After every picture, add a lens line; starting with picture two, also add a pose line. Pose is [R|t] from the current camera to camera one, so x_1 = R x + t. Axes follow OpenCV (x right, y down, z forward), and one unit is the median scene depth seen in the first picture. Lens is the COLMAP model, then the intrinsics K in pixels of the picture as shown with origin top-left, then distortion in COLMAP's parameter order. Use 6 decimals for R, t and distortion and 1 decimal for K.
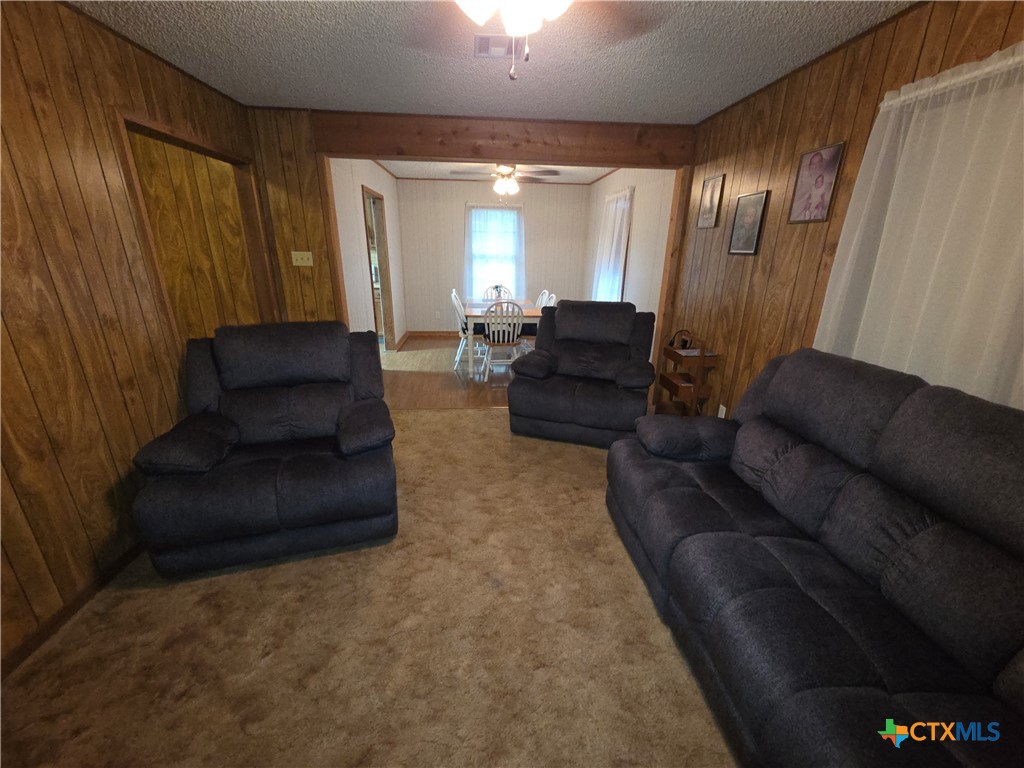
lens RADIAL K [[420.0, 0, 512.0], [0, 420.0, 384.0], [0, 0, 1]] dist [0.001162, 0.000731]
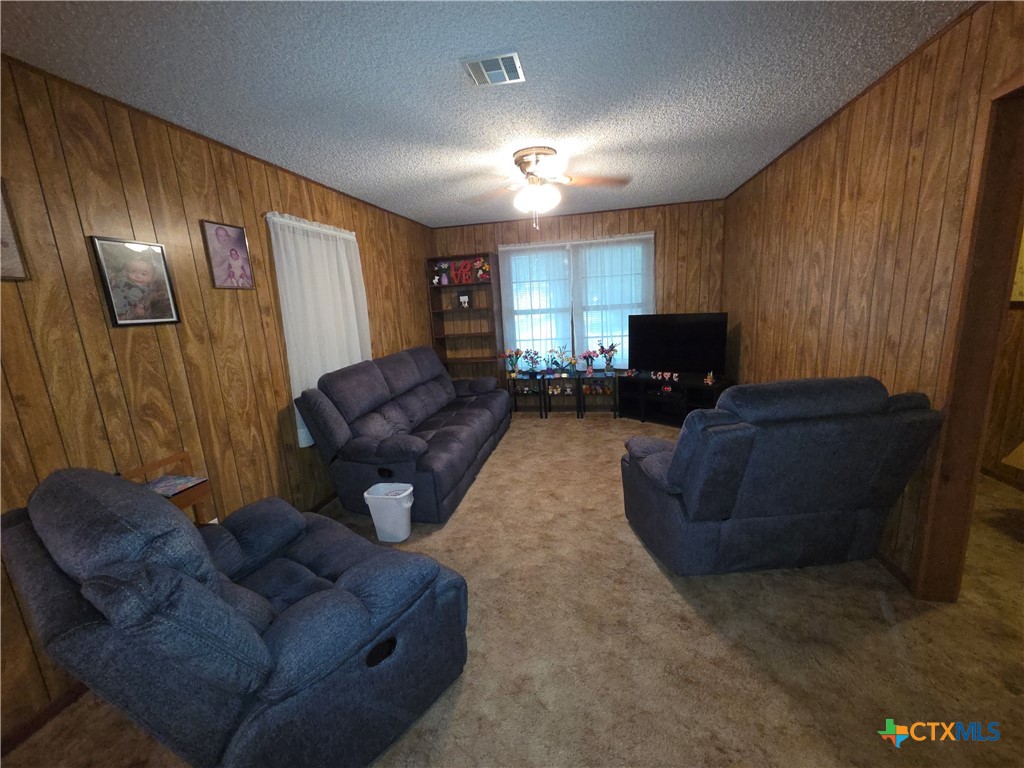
lens RADIAL K [[420.0, 0, 512.0], [0, 420.0, 384.0], [0, 0, 1]] dist [0.001162, 0.000731]
pose [[-0.961025, -0.004522, 0.276423, -0.291222], [0.133305, 0.868372, 0.477660, -0.612097], [-0.242198, 0.495892, -0.833925, 1.909757]]
